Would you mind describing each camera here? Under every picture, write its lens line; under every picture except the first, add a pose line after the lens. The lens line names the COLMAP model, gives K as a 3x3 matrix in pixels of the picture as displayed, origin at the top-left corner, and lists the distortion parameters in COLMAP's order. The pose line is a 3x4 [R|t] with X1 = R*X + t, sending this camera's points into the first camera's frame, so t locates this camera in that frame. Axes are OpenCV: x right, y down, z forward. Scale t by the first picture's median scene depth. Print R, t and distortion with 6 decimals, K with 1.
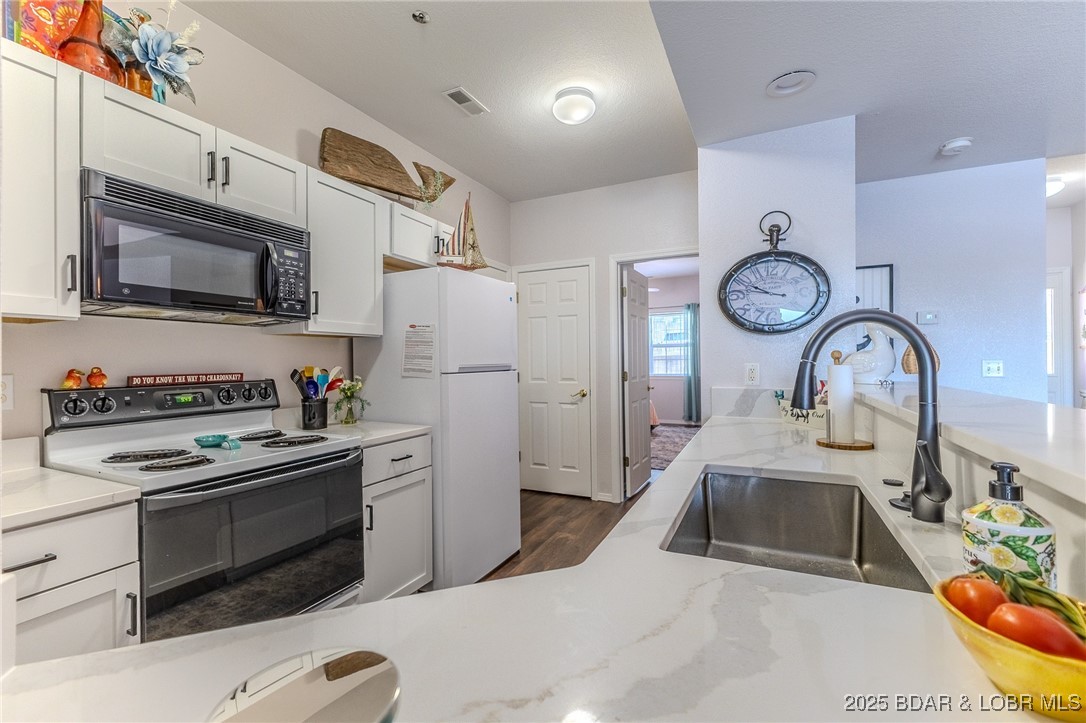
lens RADIAL K [[464.5, 0, 544.8], [0, 464.5, 358.9], [0, 0, 1]] dist [0.012912, -0.004618]
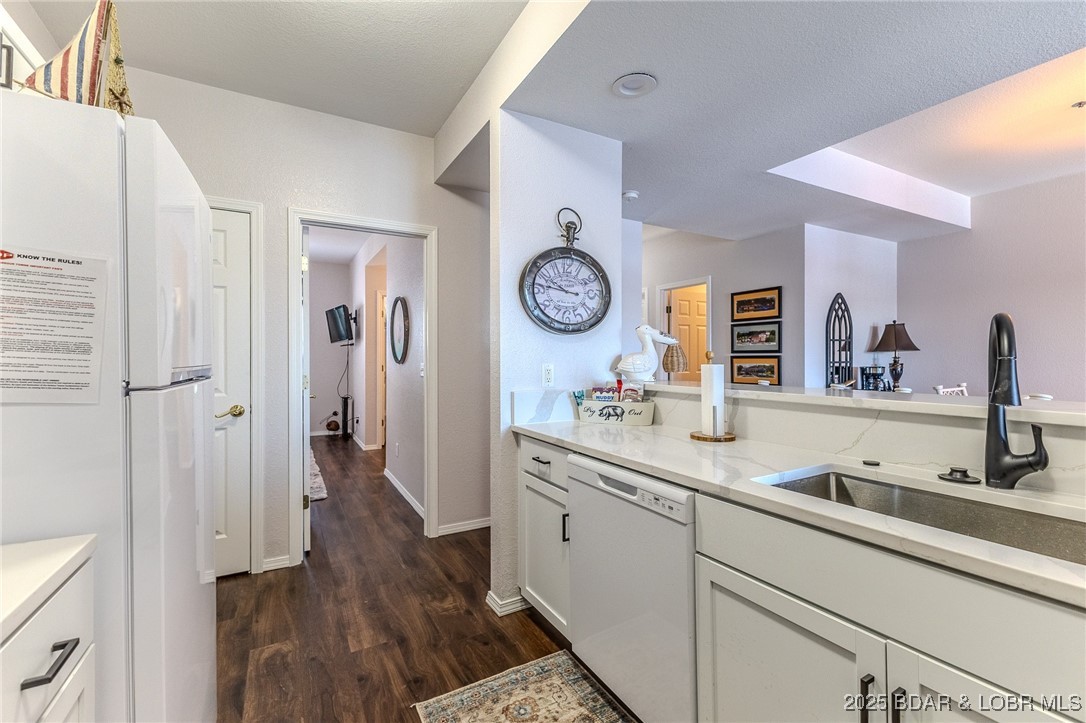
lens RADIAL K [[464.5, 0, 544.8], [0, 464.5, 358.9], [0, 0, 1]] dist [0.012912, -0.004618]
pose [[0.574903, 0.007346, 0.818188, -0.332402], [-0.004723, 0.999973, -0.005660, 0.005820], [-0.818208, -0.000610, 0.574923, 0.480880]]
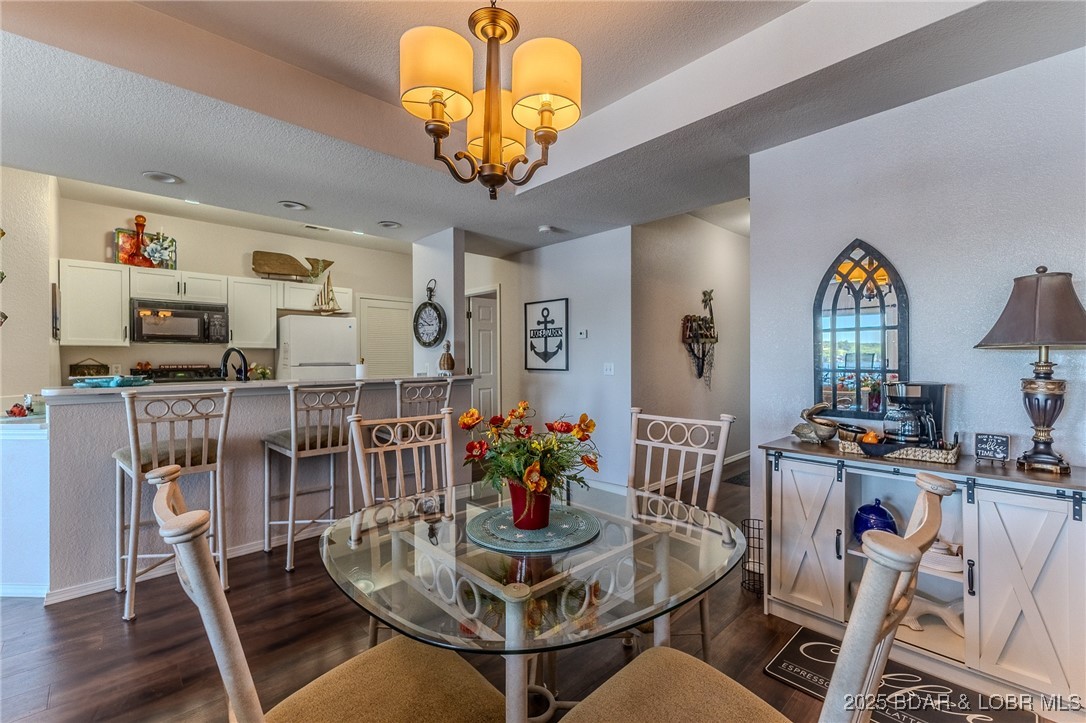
lens RADIAL K [[464.5, 0, 544.8], [0, 464.5, 358.9], [0, 0, 1]] dist [0.012912, -0.004618]
pose [[0.933901, 0.008859, -0.357422, 1.551011], [-0.006771, 0.999952, 0.007094, -0.024205], [0.357468, -0.004205, 0.933916, -0.529847]]
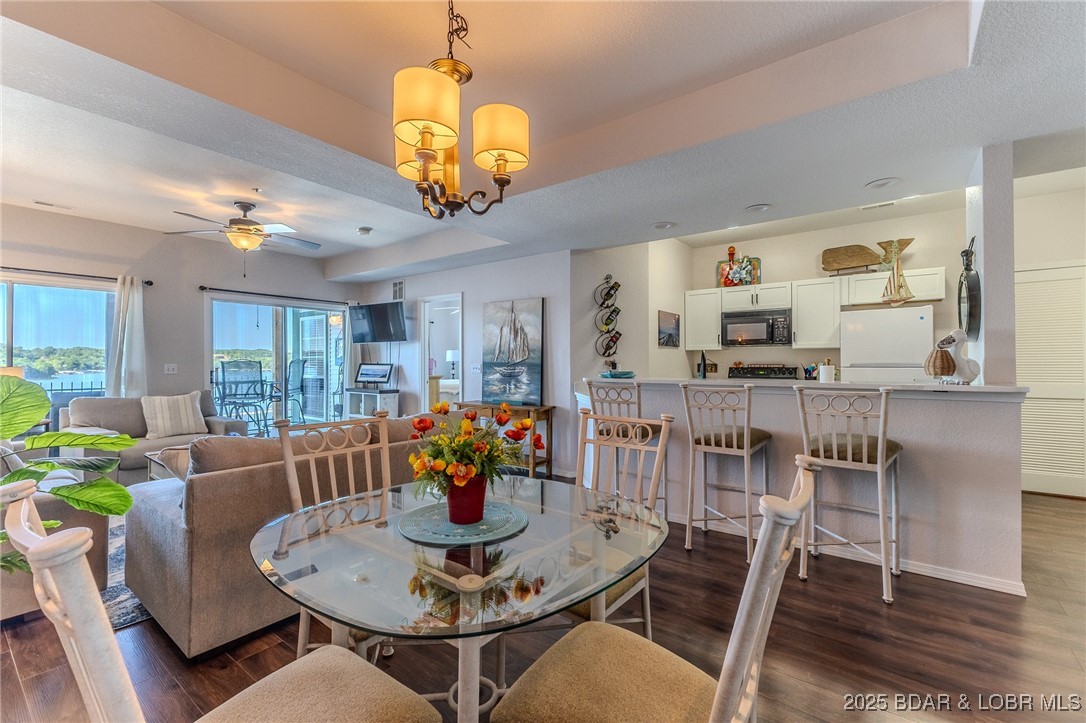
lens RADIAL K [[464.5, 0, 544.8], [0, 464.5, 358.9], [0, 0, 1]] dist [0.012912, -0.004618]
pose [[-0.203147, 0.007011, -0.979123, 1.875254], [0.008384, 0.999950, 0.005421, -0.023200], [0.979112, -0.007108, -0.203196, 0.182318]]
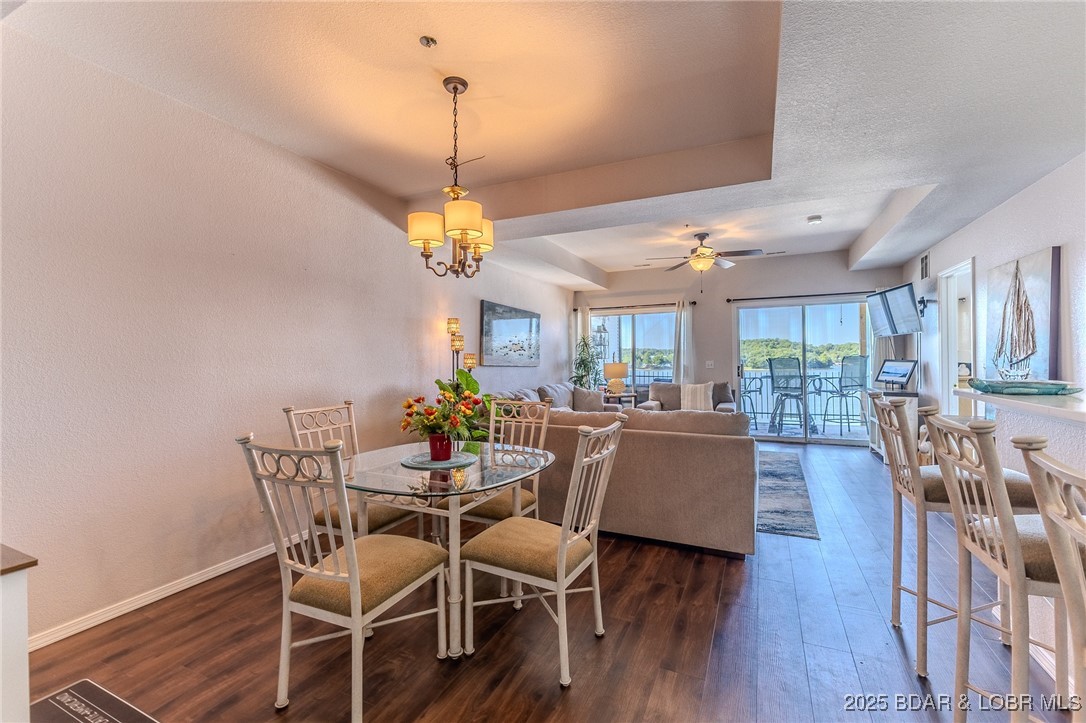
lens RADIAL K [[464.5, 0, 544.8], [0, 464.5, 358.9], [0, 0, 1]] dist [0.012912, -0.004618]
pose [[-0.999734, 0.022701, -0.004171, 1.126830], [0.022718, 0.999733, -0.004174, -0.025765], [0.004075, -0.004268, -0.999983, 0.938704]]
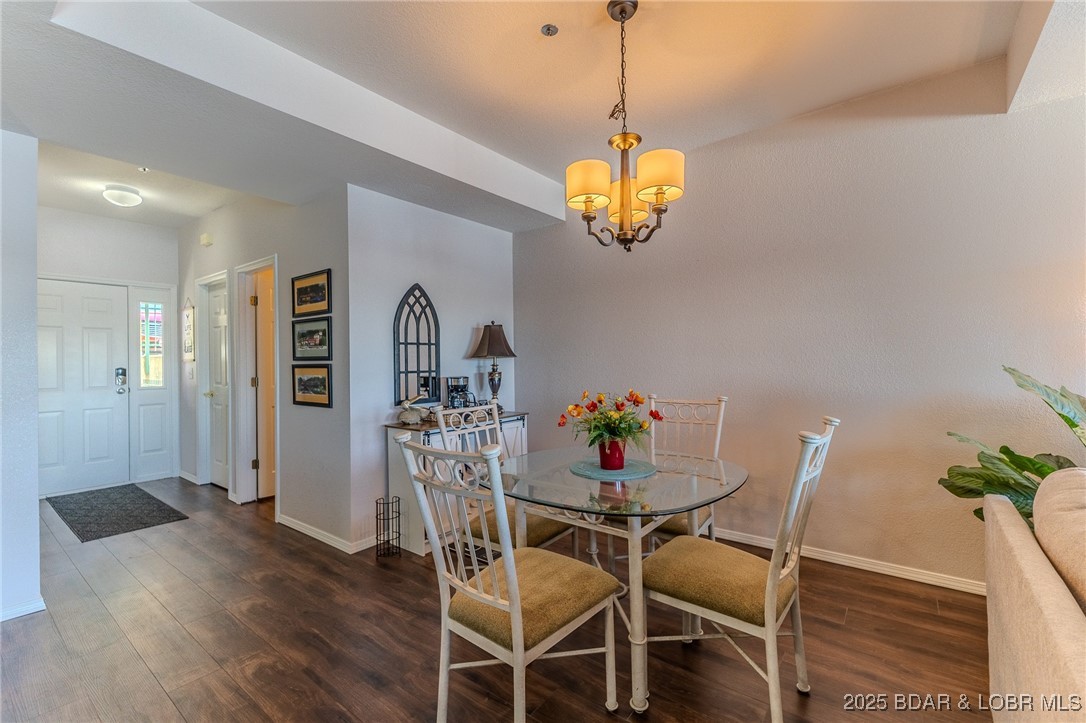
lens RADIAL K [[464.5, 0, 544.8], [0, 464.5, 358.9], [0, 0, 1]] dist [0.012912, -0.004618]
pose [[0.212173, 0.014224, 0.977129, 0.506319], [0.006136, 0.999855, -0.015887, -0.011408], [-0.977213, 0.009366, 0.212055, -0.091767]]
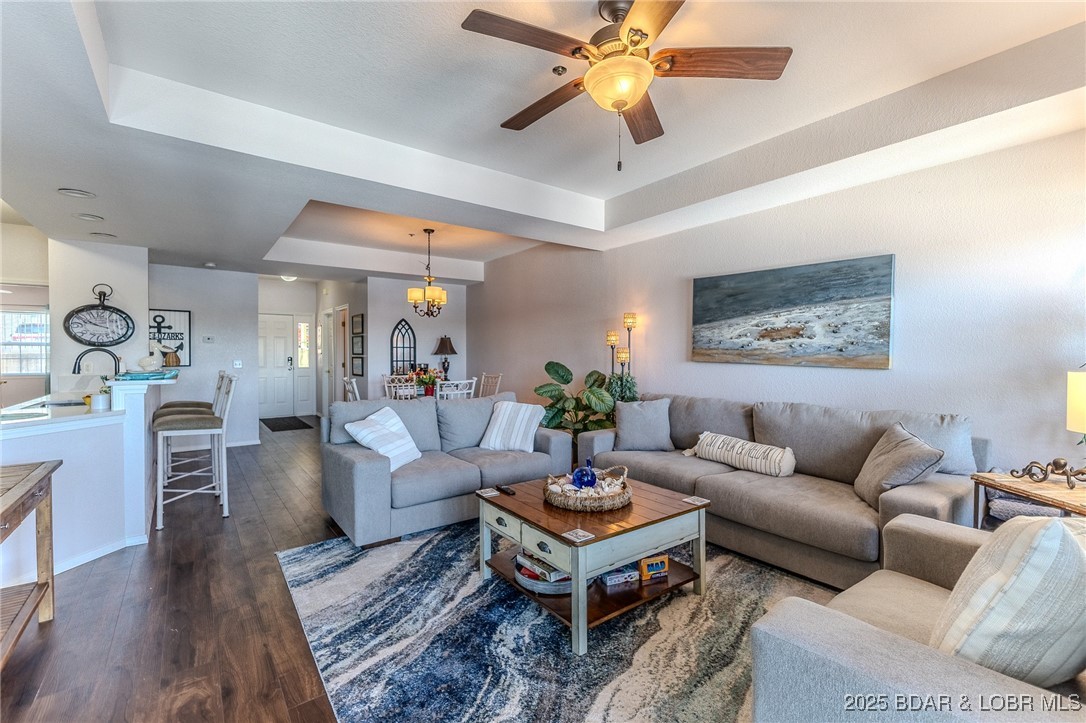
lens RADIAL K [[464.5, 0, 544.8], [0, 464.5, 358.9], [0, 0, 1]] dist [0.012912, -0.004618]
pose [[0.455804, 0.003091, 0.890075, -0.411990], [-0.006751, 0.999977, -0.000016, -0.015168], [-0.890054, -0.006002, 0.455815, -1.558235]]
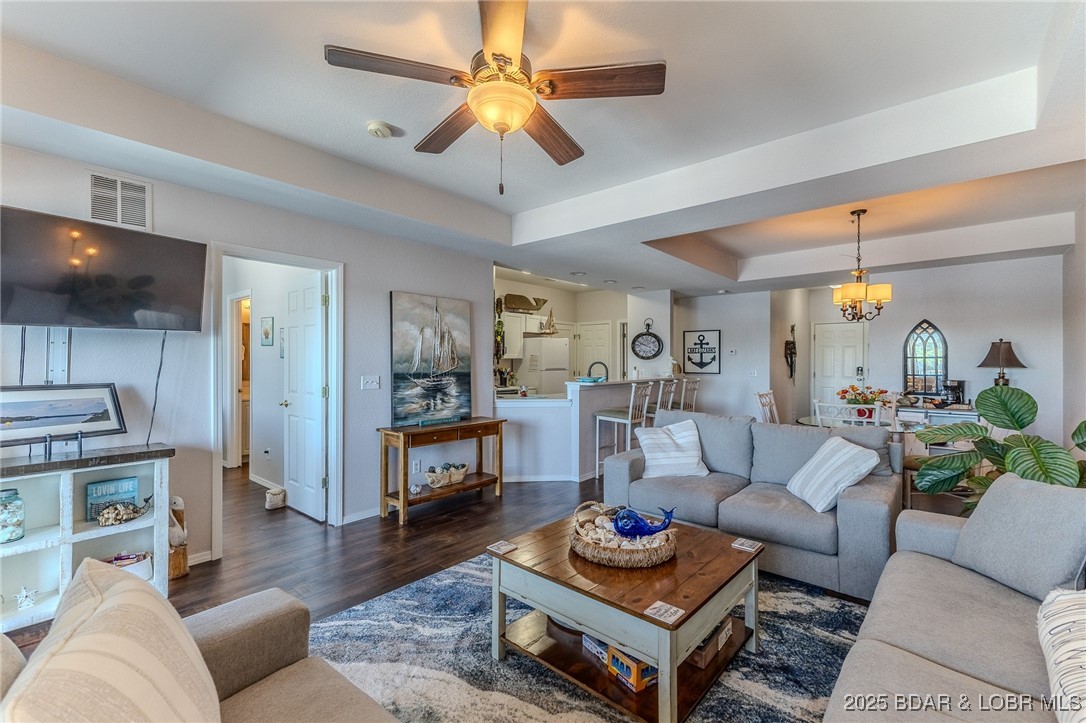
lens RADIAL K [[464.5, 0, 544.8], [0, 464.5, 358.9], [0, 0, 1]] dist [0.012912, -0.004618]
pose [[0.965845, 0.013204, -0.258785, 0.625995], [-0.012717, 0.999913, 0.003556, -0.060160], [0.258810, -0.000143, 0.965928, -2.051210]]
